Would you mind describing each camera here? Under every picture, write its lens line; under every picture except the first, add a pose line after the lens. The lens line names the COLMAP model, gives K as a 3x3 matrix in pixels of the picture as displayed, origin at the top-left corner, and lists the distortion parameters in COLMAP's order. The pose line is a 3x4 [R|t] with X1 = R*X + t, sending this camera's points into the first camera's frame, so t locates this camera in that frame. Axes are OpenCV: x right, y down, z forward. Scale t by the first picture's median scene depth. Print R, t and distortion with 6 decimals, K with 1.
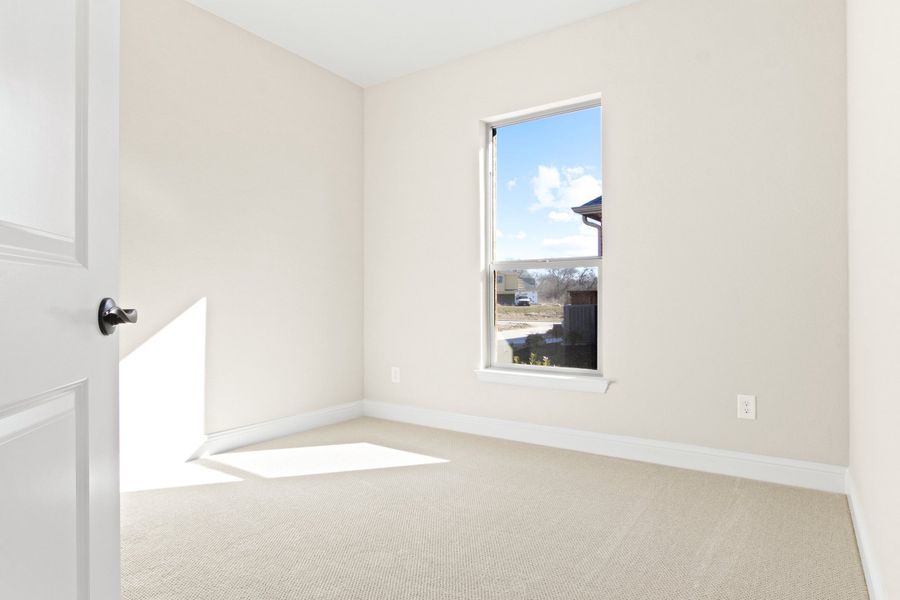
lens RADIAL K [[540.9, 0, 450.0], [0, 540.9, 300.0], [0, 0, 1]] dist [-0.002343, -0.000552]
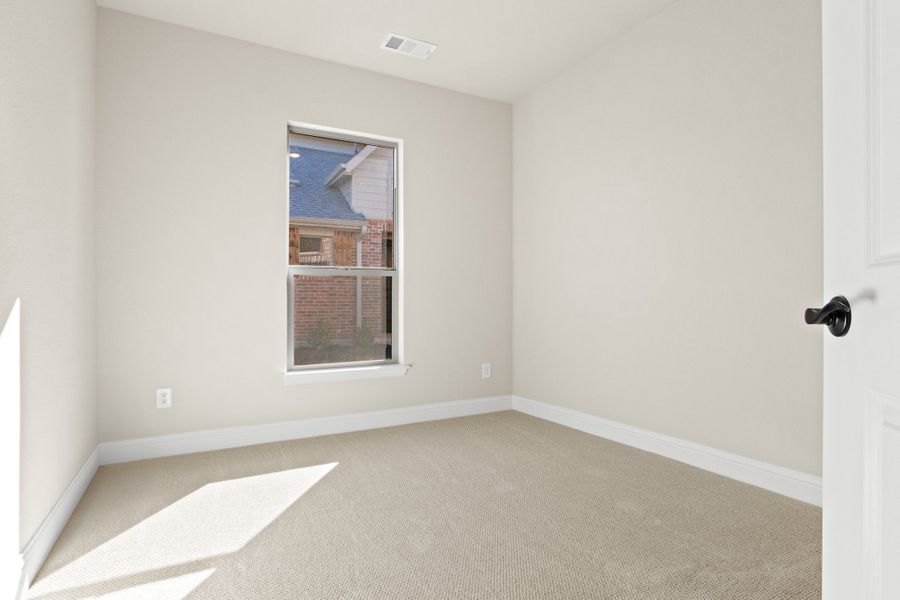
lens RADIAL K [[474.8, 0, 450.0], [0, 474.8, 300.0], [0, 0, 1]] dist [0.001758, 0.000228]
pose [[0.447502, 0.007462, 0.894252, -0.641858], [-0.006625, 0.999965, -0.005028, -0.004500], [-0.894258, -0.003674, 0.447536, 0.381953]]
